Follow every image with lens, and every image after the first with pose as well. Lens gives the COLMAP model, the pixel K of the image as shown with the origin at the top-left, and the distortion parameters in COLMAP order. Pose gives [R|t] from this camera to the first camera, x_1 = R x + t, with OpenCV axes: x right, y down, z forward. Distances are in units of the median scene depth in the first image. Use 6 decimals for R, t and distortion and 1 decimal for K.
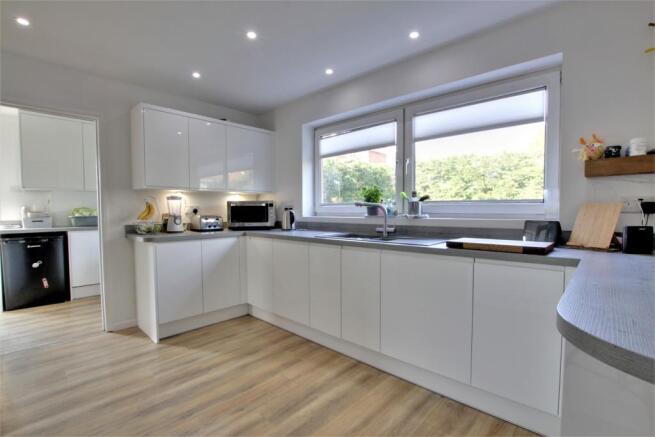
lens RADIAL K [[301.7, 0, 326.7], [0, 301.7, 222.2], [0, 0, 1]] dist [-0.033725, -0.000235]
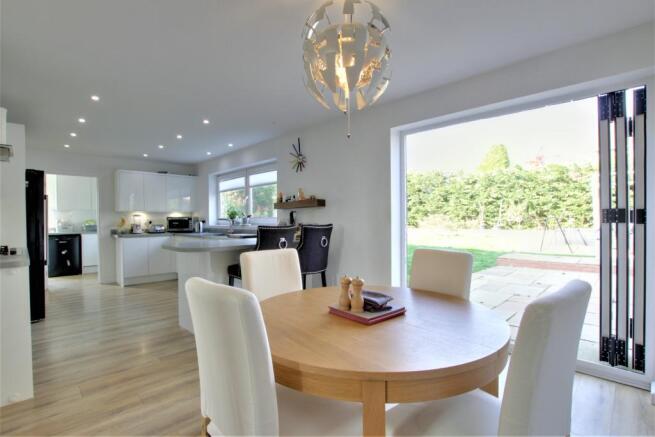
lens RADIAL K [[301.7, 0, 324.2], [0, 301.7, 219.6], [0, 0, 1]] dist [-0.033725, -0.000235]
pose [[0.999618, -0.002777, -0.027505, 0.753447], [0.001684, 0.999211, -0.039674, 0.022632], [0.027593, 0.039612, 0.998834, -0.883090]]
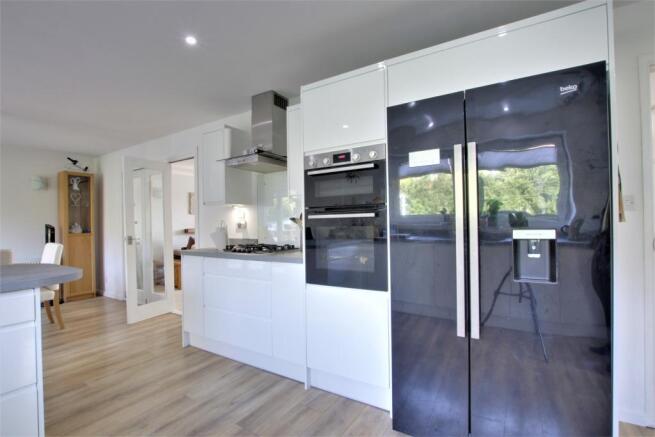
lens RADIAL K [[301.7, 0, 327.7], [0, 301.7, 224.2], [0, 0, 1]] dist [-0.033725, -0.000235]
pose [[-0.979411, 0.018307, -0.201045, -0.168062], [0.010429, 0.999138, 0.040174, -0.032352], [0.201607, 0.037250, -0.978758, 0.738764]]
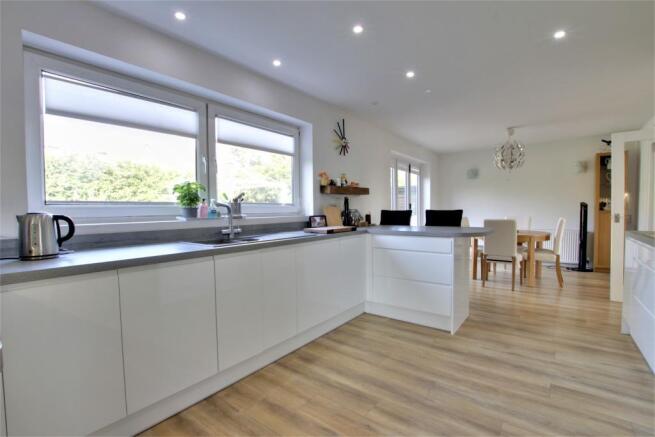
lens RADIAL K [[301.7, 0, 329.6], [0, 301.7, 221.6], [0, 0, 1]] dist [-0.033725, -0.000235]
pose [[-0.106752, -0.034460, 0.993688, -0.663963], [0.054040, 0.997721, 0.040405, -0.023371], [-0.992816, 0.058012, -0.104647, 0.672649]]
